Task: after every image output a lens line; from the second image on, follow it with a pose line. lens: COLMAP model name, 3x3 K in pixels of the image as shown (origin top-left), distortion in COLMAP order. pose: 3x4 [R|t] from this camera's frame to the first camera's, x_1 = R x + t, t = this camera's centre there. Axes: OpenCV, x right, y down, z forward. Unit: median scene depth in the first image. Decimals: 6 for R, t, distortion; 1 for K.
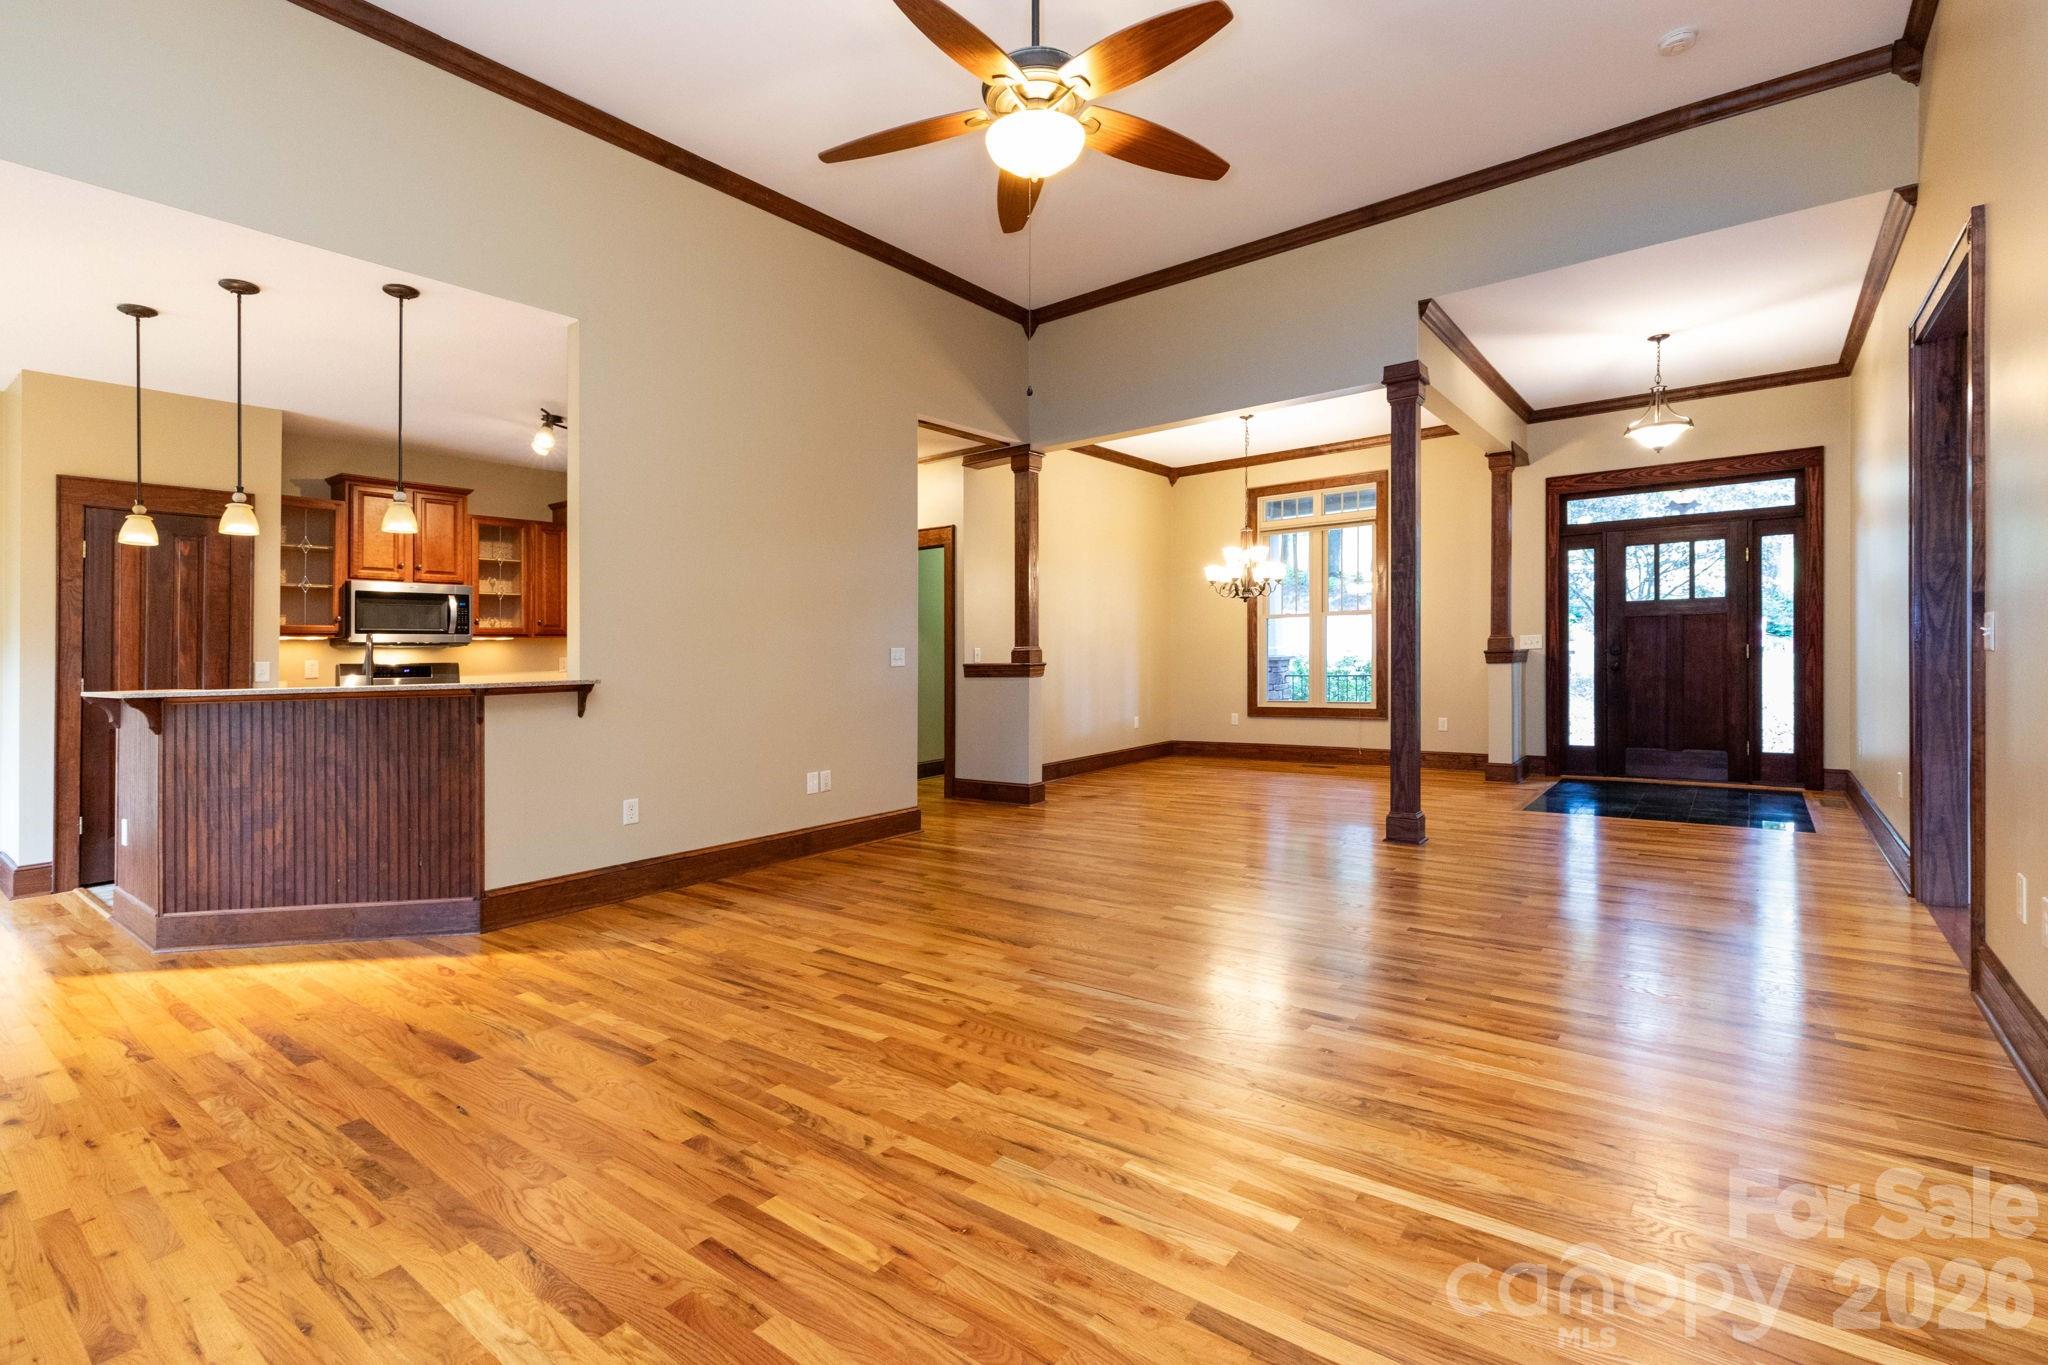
lens RADIAL K [[948.0, 0, 1021.7], [0, 948.0, 638.5], [0, 0, 1]] dist [0.000141, 0.000026]
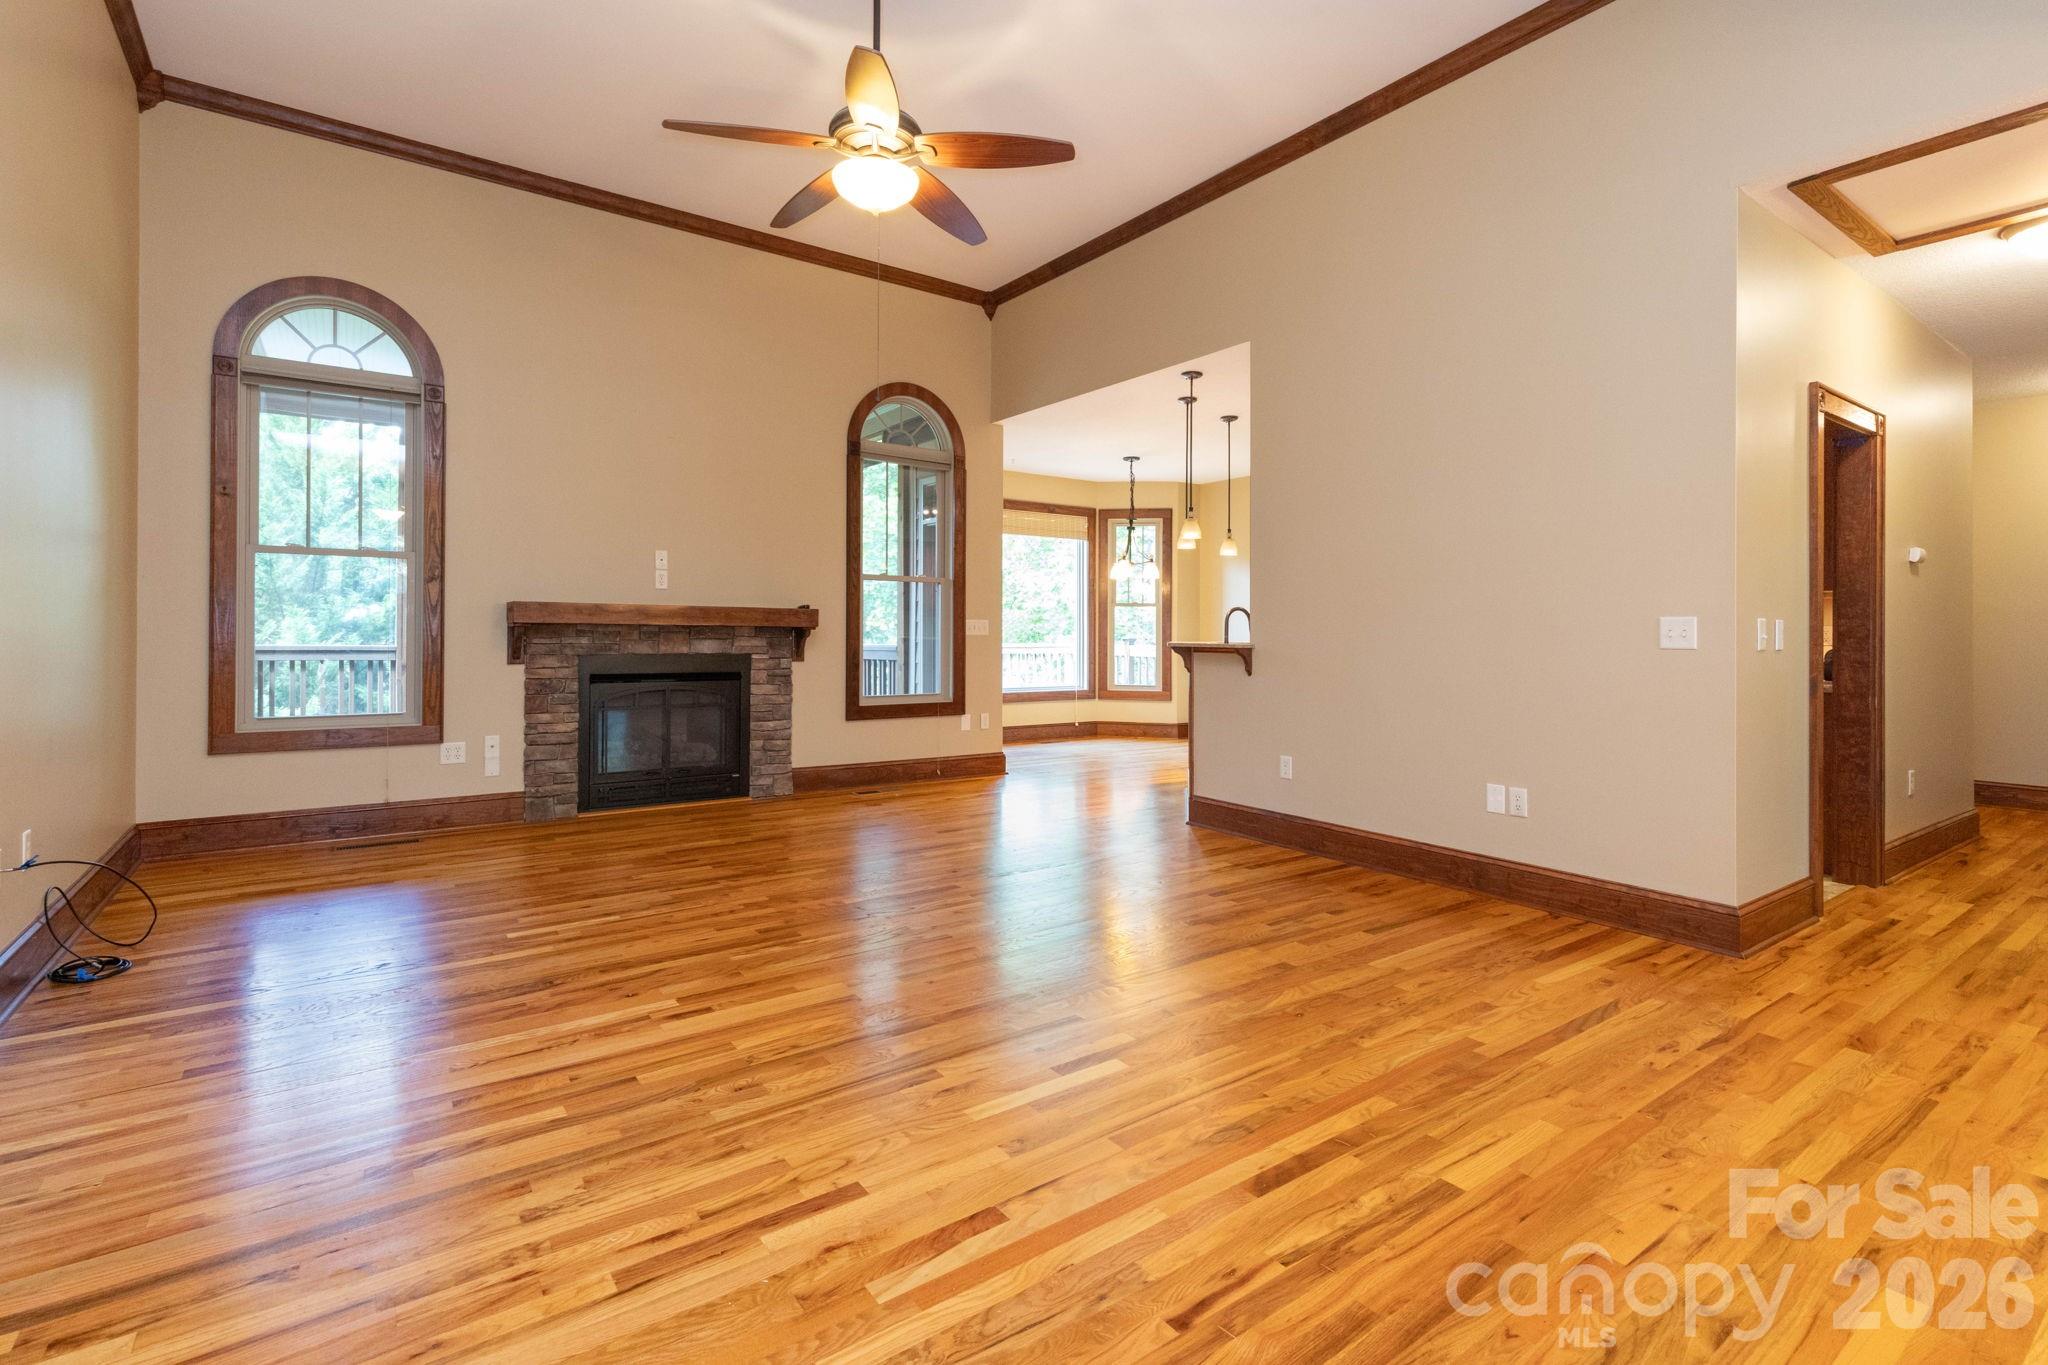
lens RADIAL K [[948.0, 0, 1021.7], [0, 948.0, 638.5], [0, 0, 1]] dist [0.000141, 0.000026]
pose [[-0.299611, 0.022337, -0.953800, 1.195674], [0.013979, 0.999721, 0.019022, 0.013998], [0.953959, -0.007634, -0.299840, 1.729814]]
